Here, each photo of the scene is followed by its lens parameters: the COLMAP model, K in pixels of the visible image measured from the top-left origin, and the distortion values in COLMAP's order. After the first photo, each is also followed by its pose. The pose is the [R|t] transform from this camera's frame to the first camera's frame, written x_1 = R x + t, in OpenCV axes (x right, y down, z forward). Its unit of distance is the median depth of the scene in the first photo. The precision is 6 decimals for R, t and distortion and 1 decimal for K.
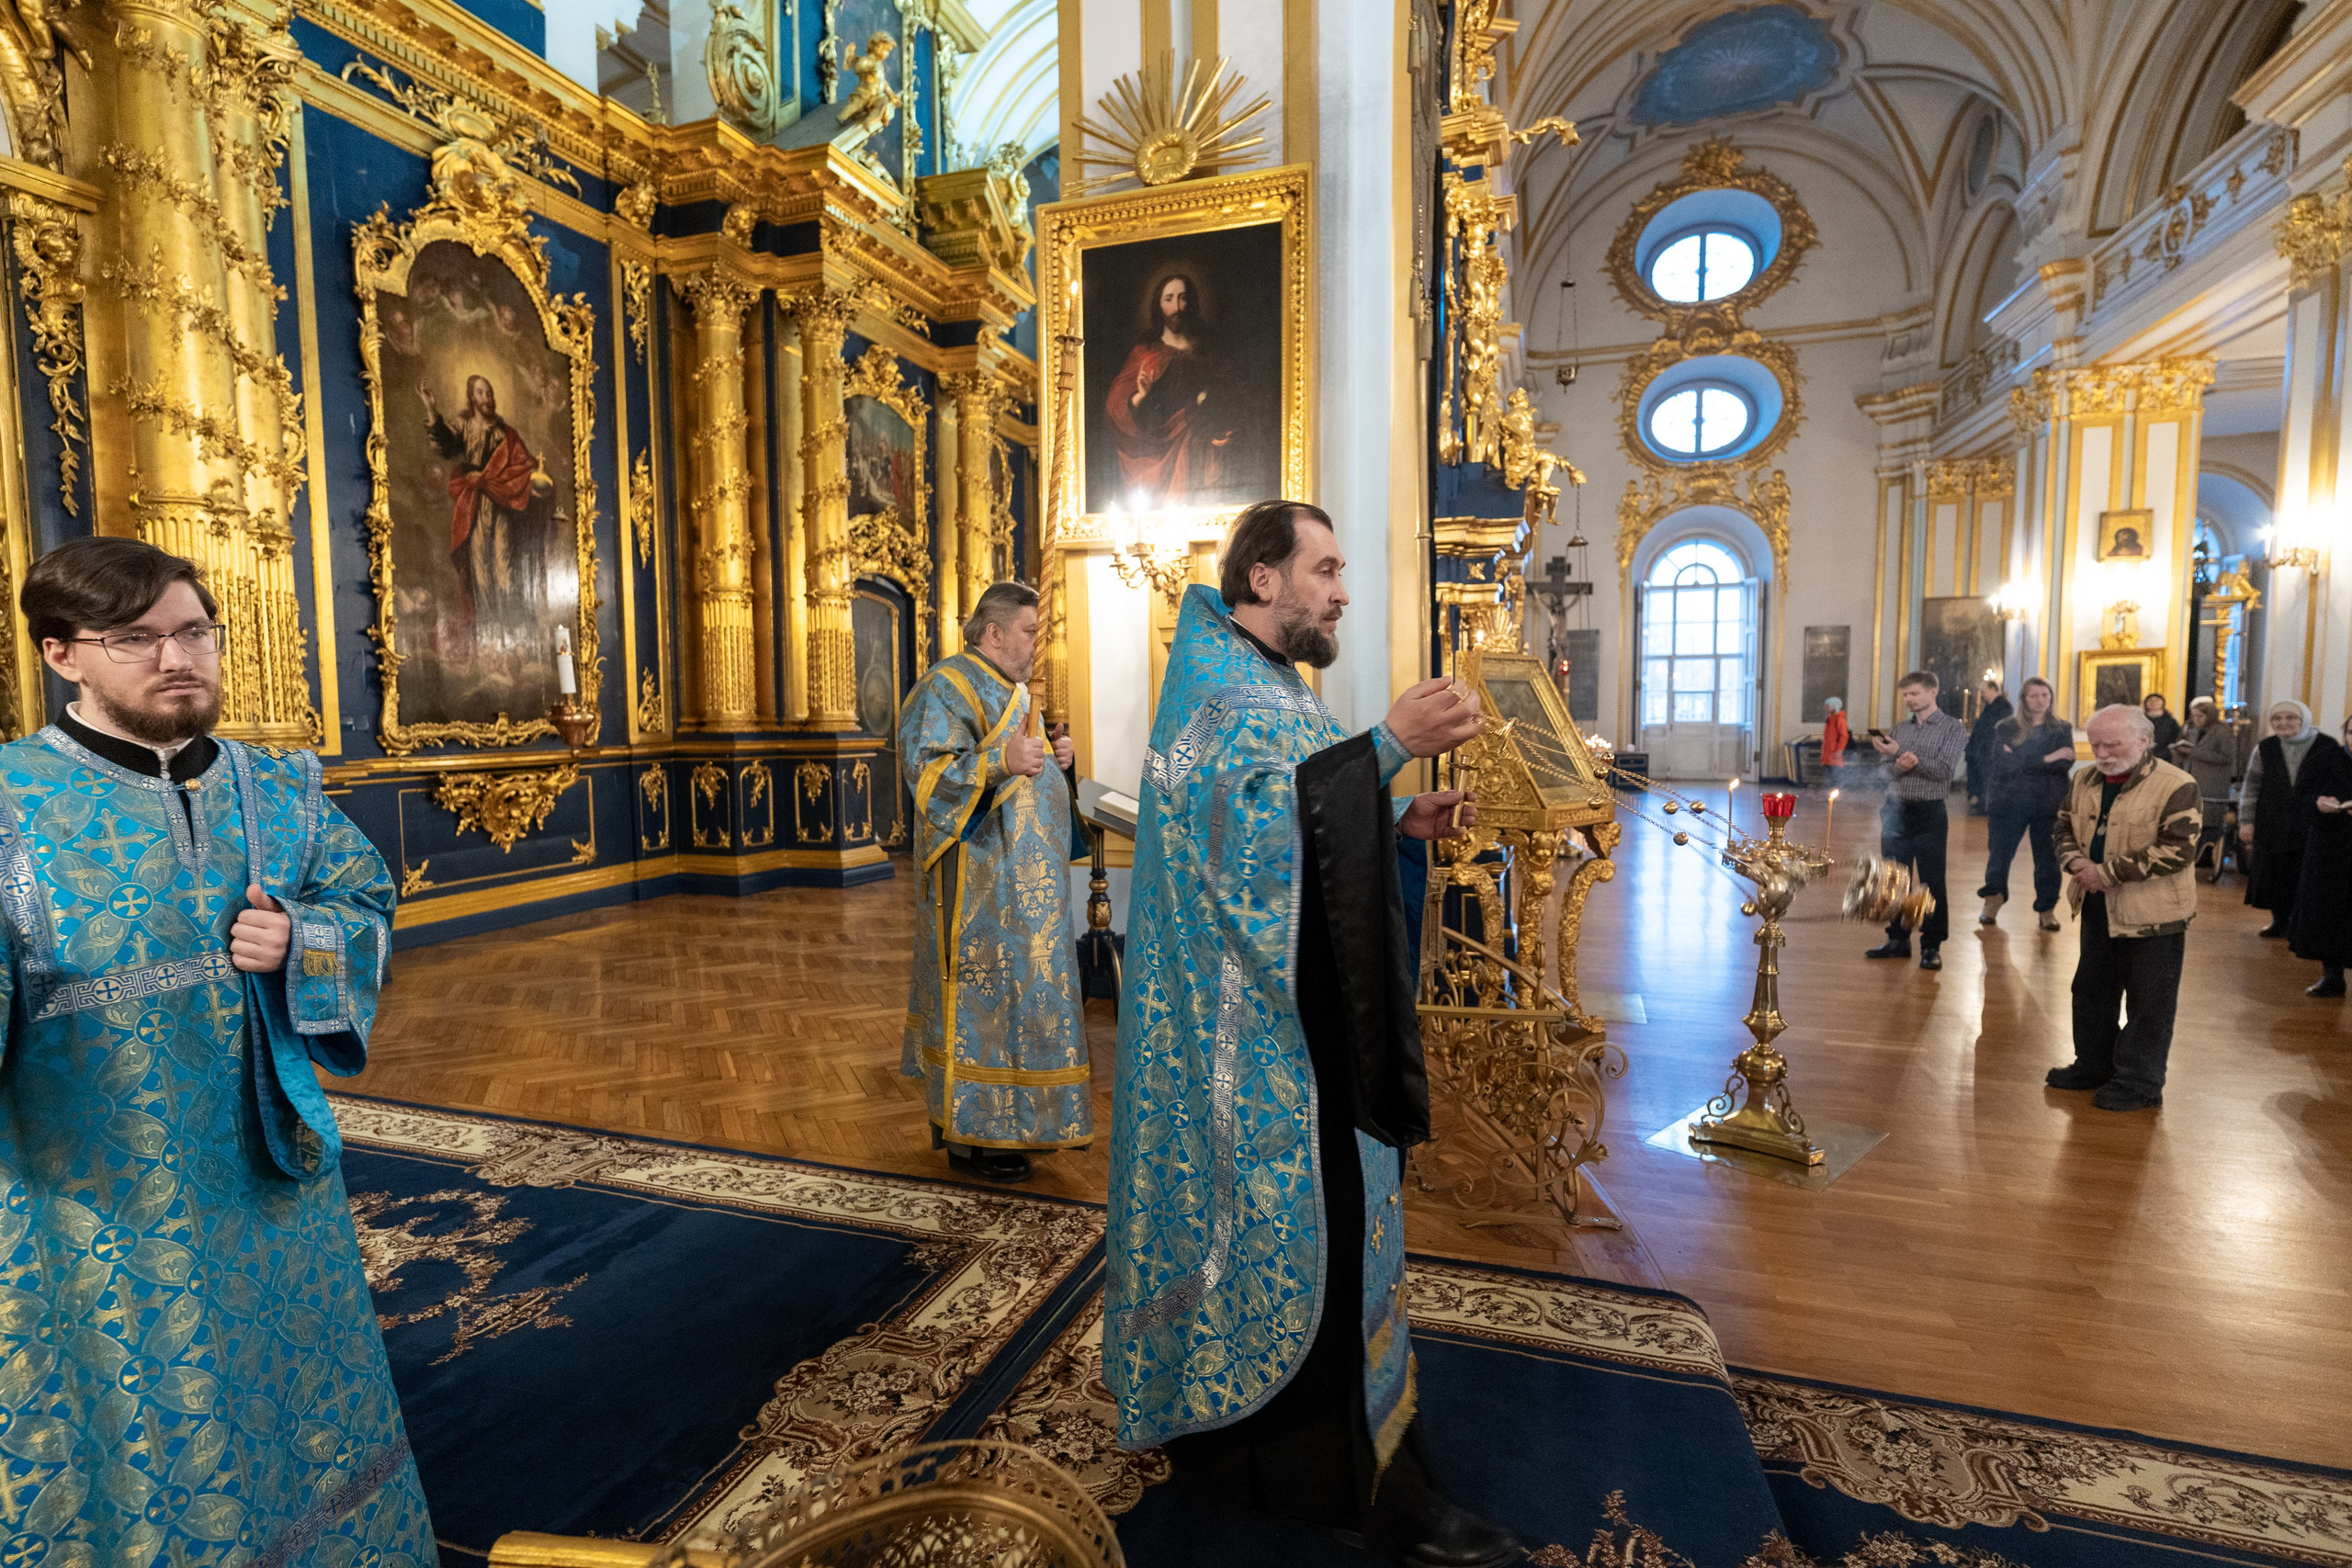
lens RADIAL K [[1108.7, 0, 1176.0], [0, 1108.7, 784.0], [0, 0, 1]] dist [0.004044, -0.000791]
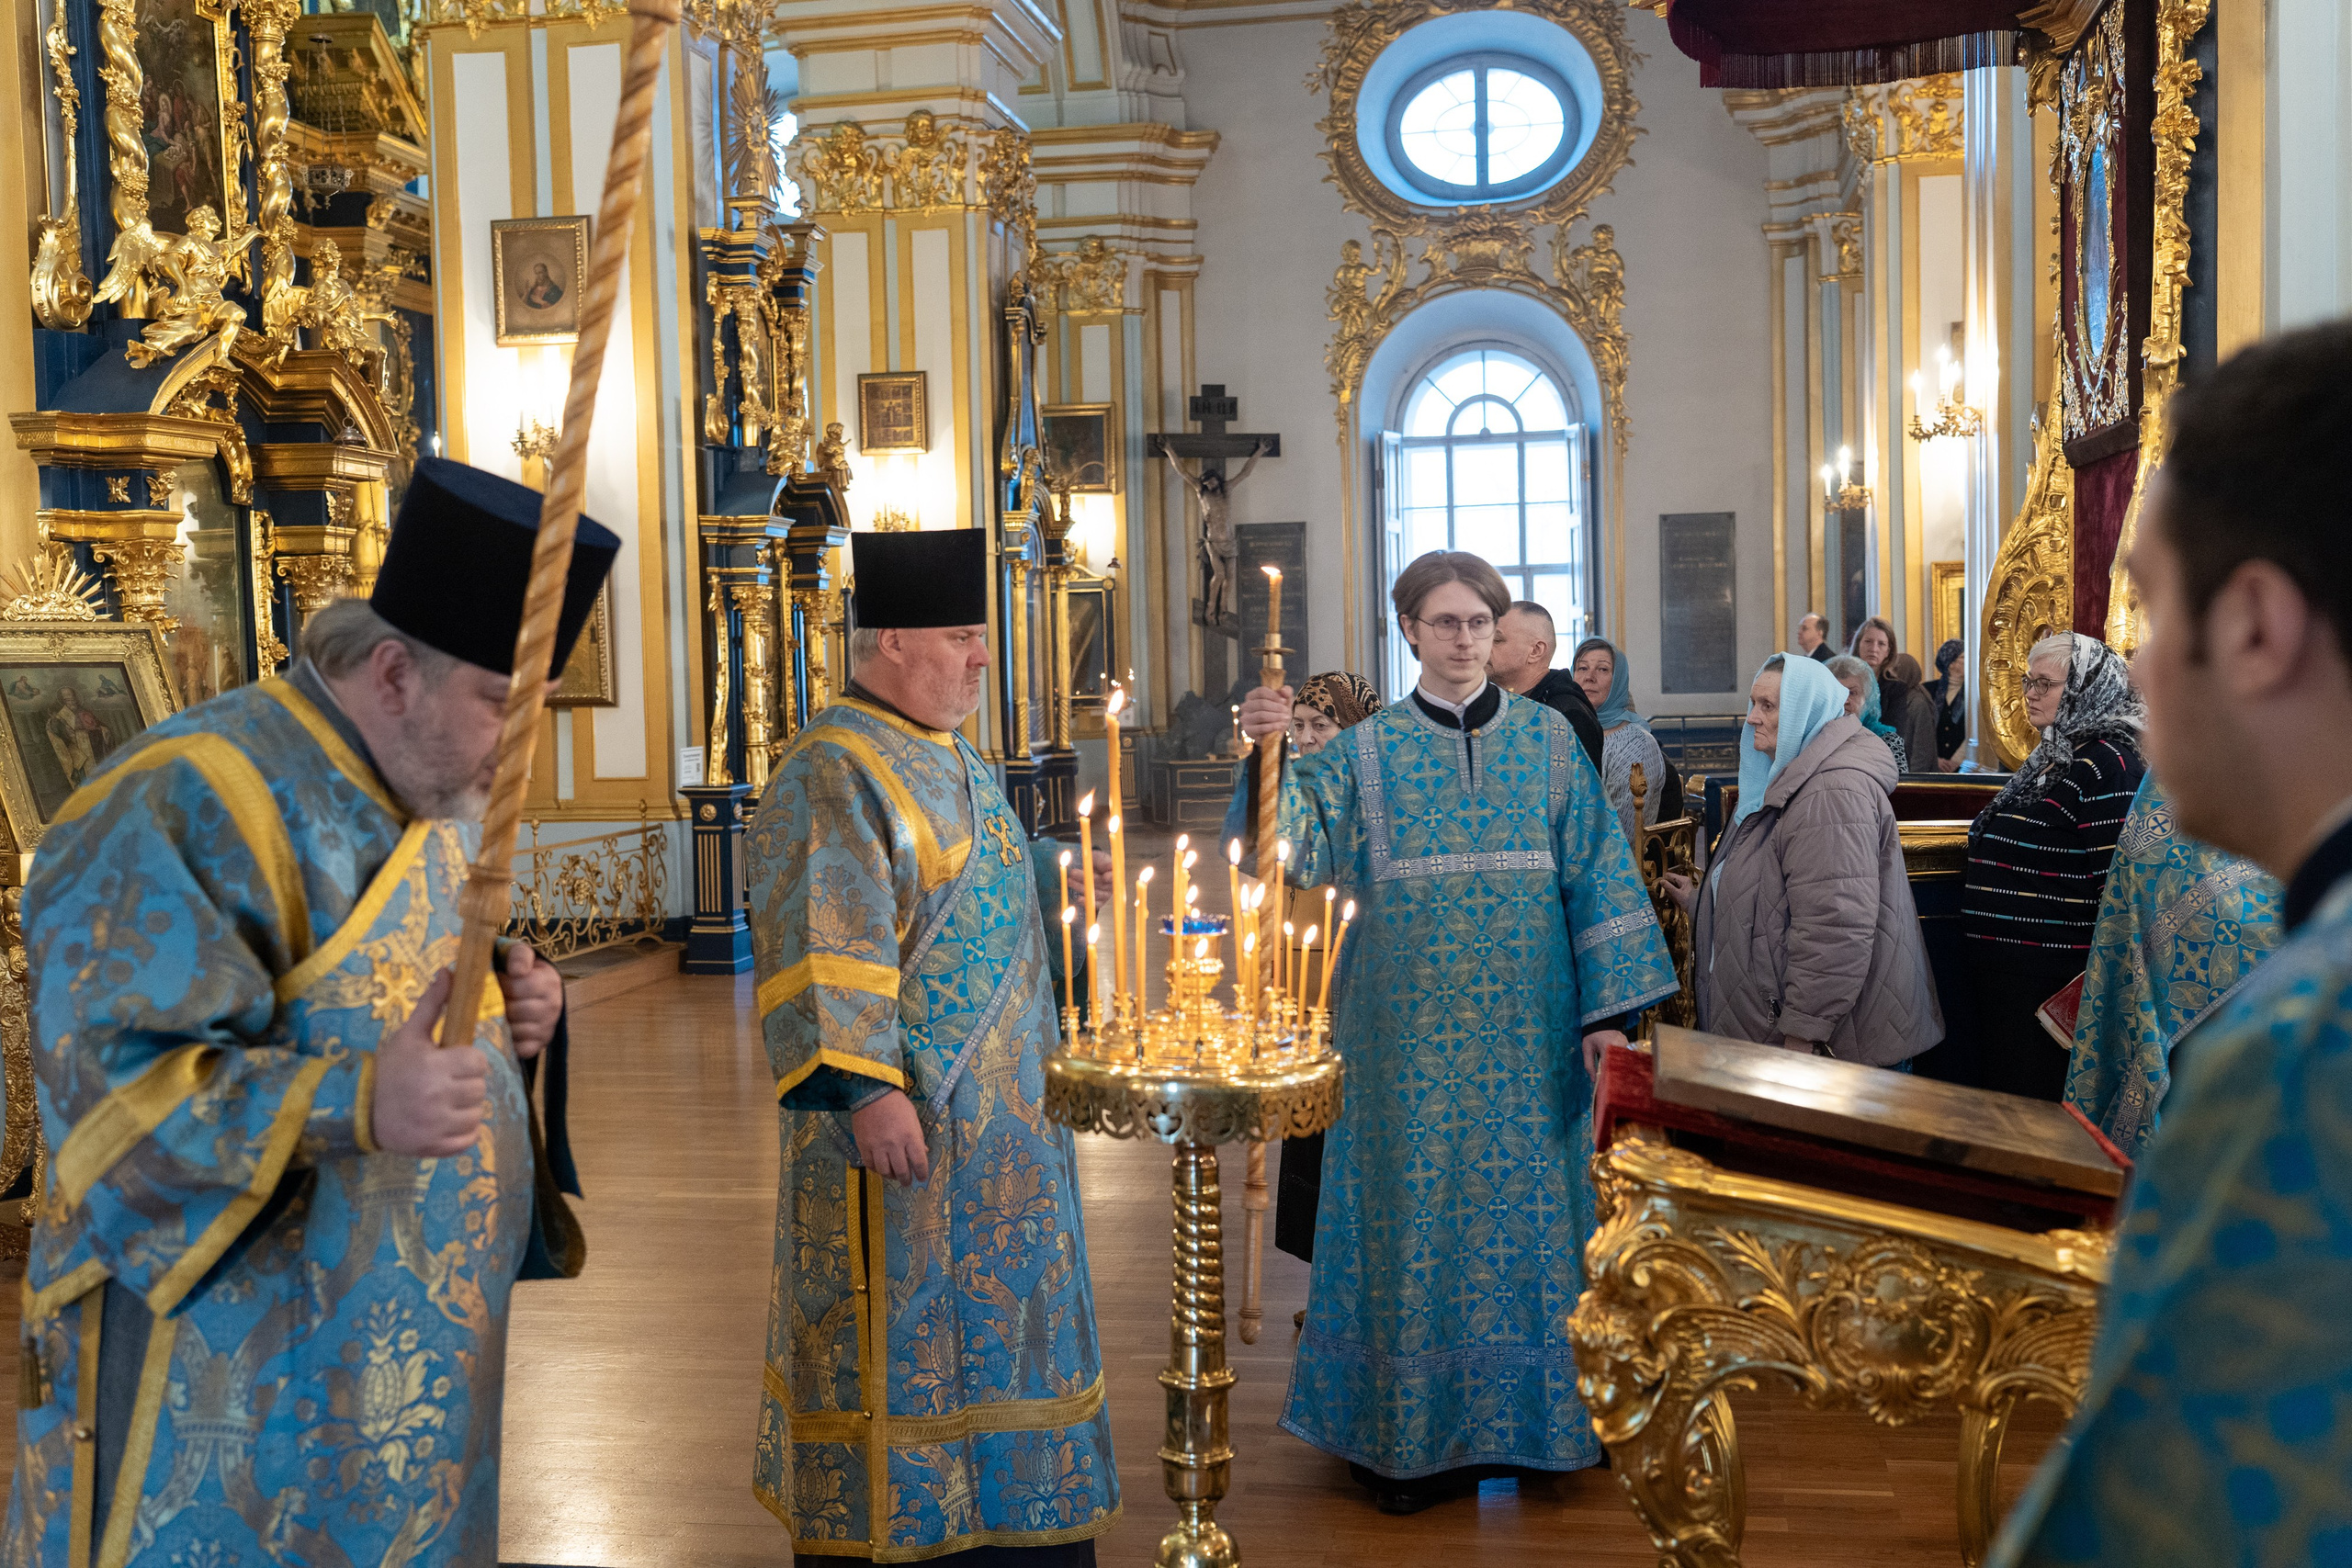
lens RADIAL K [[2392.6, 0, 1176.0], [0, 2392.6, 784.0], [0, 0, 1]] dist [0.007872, 0.008858]
pose [[0.991540, -0.022663, 0.127807, 0.471139], [0.025325, 0.999494, -0.019236, 0.014506], [-0.127306, 0.022310, 0.991613, -0.308657]]
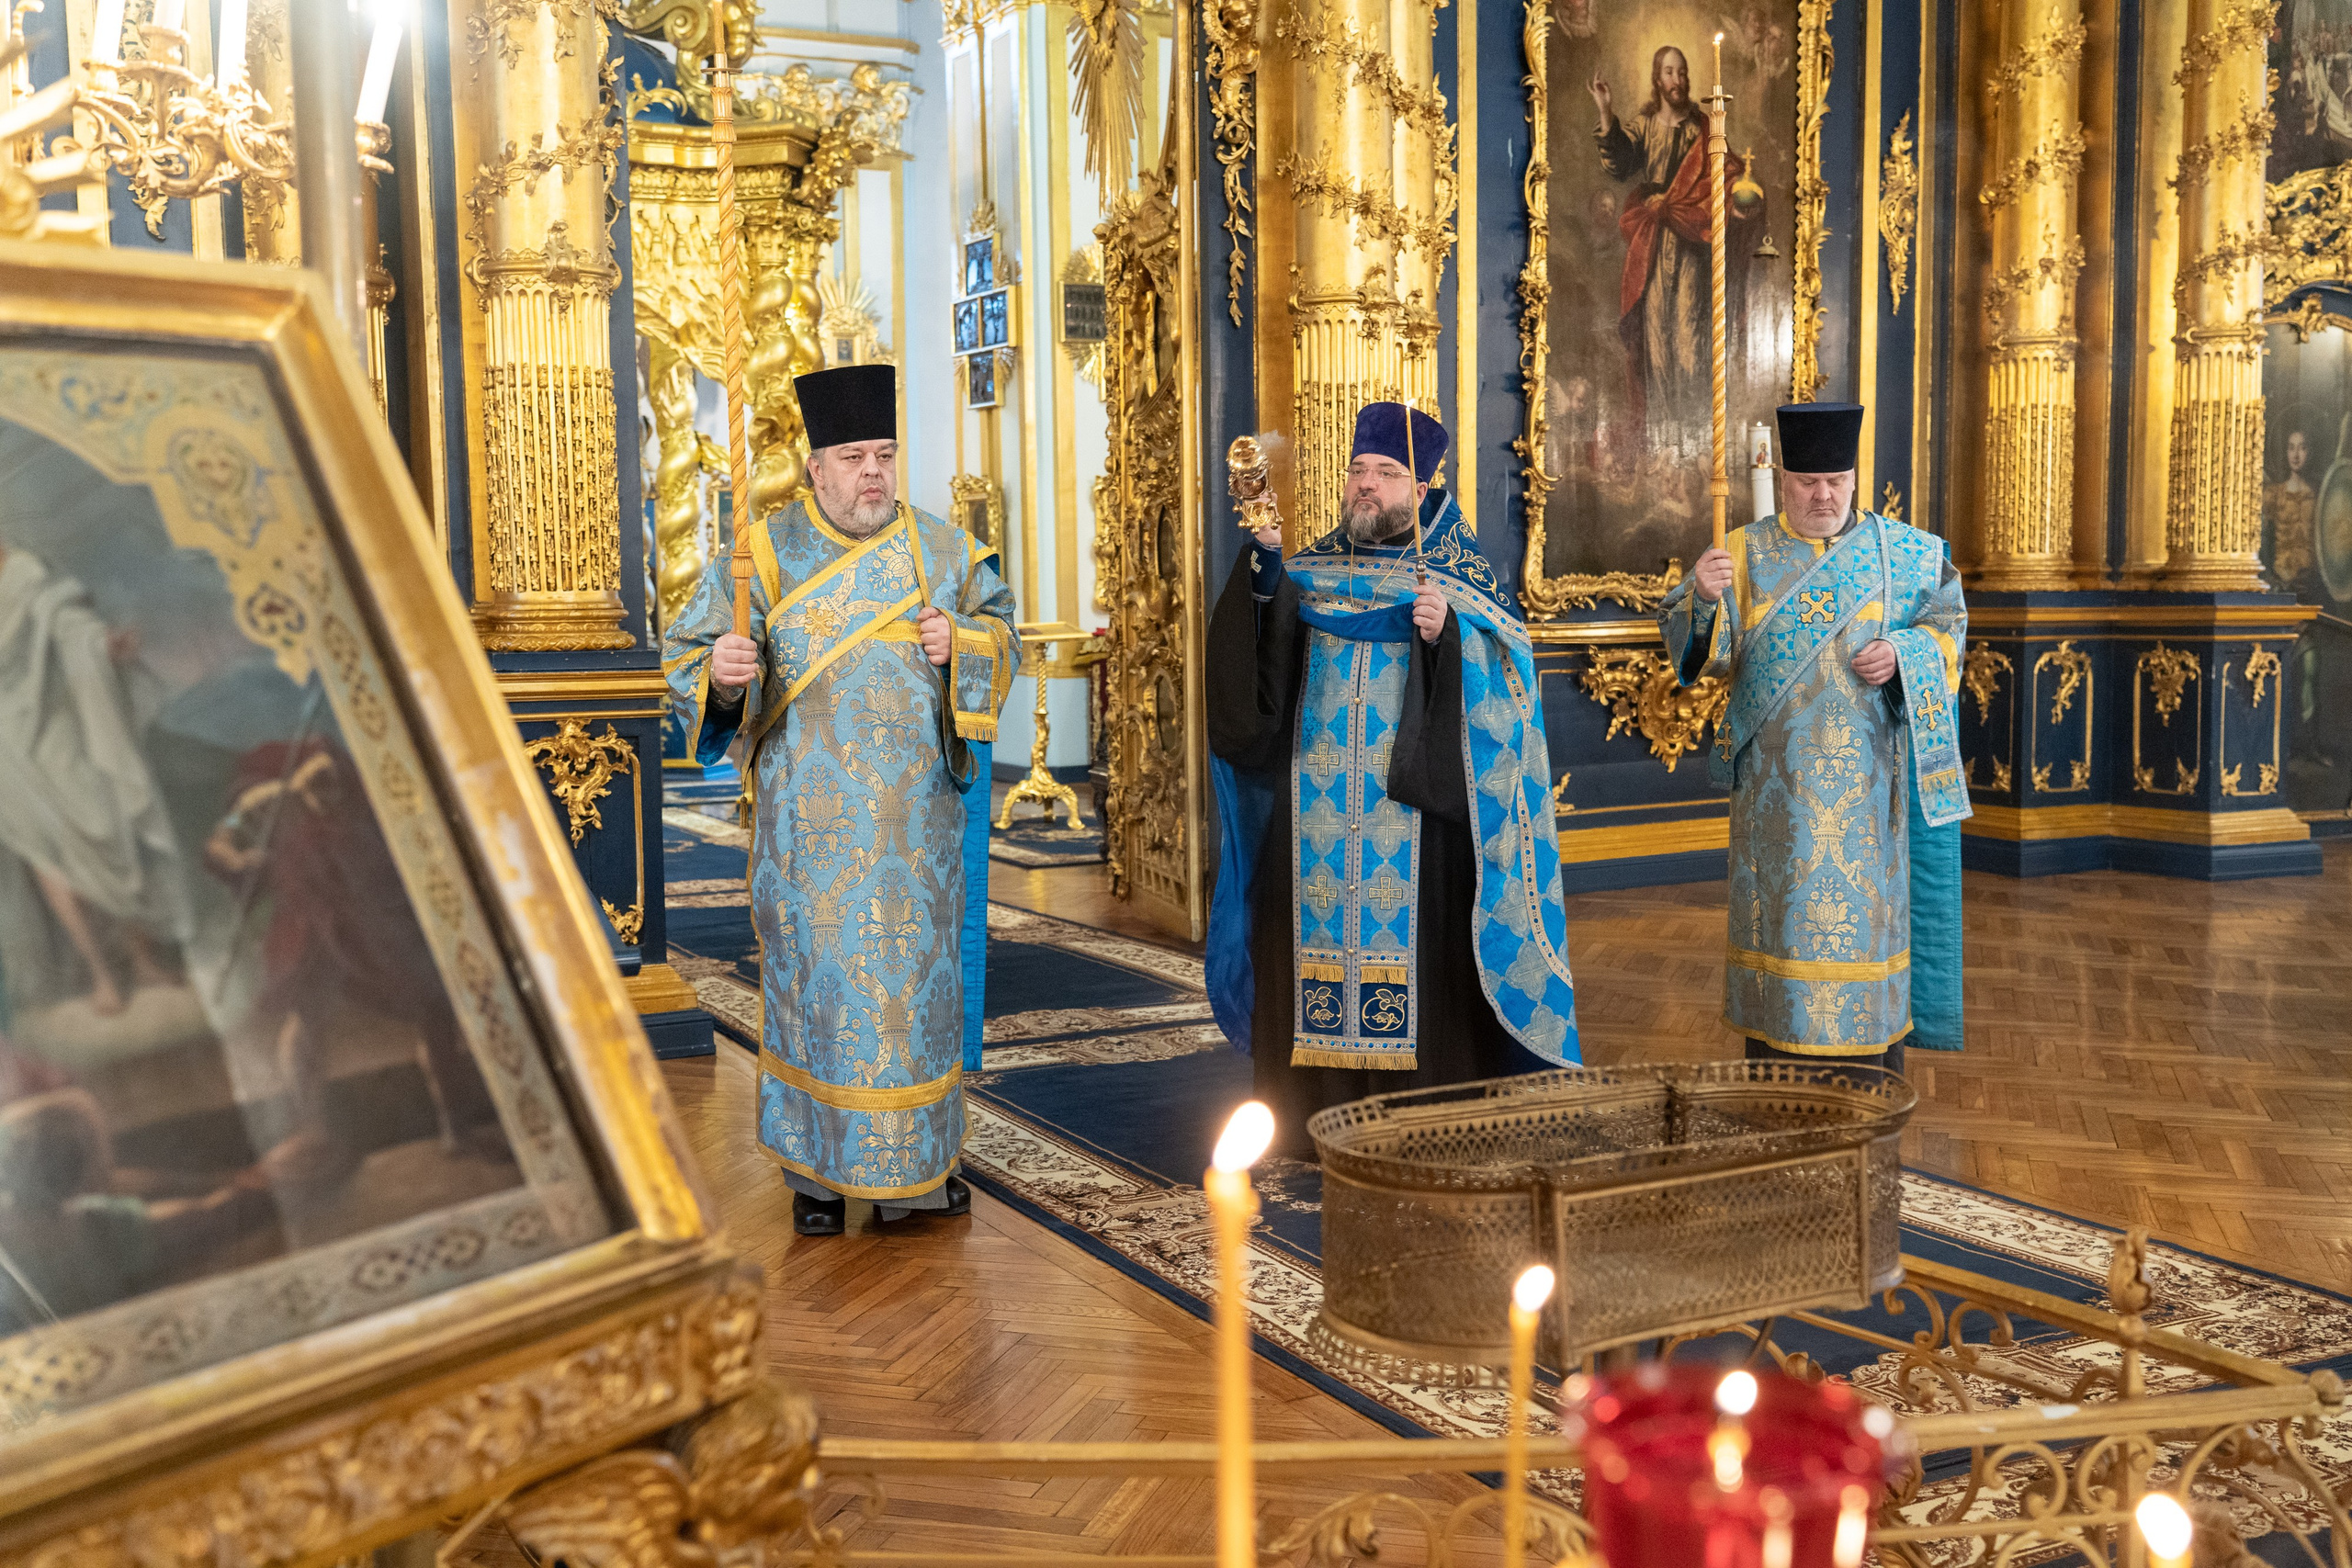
lens RADIAL K [[2362.9, 0, 1176.0], [0, 2362.9, 784.0], [0, 0, 1]] dist [0.002844, -0.009929]
pose [[0.723191, 0.061880, -0.687870, 0.138352], [-0.039986, 0.998059, 0.047745, 0.013020], [0.689489, -0.007024, 0.724262, -0.200256]]
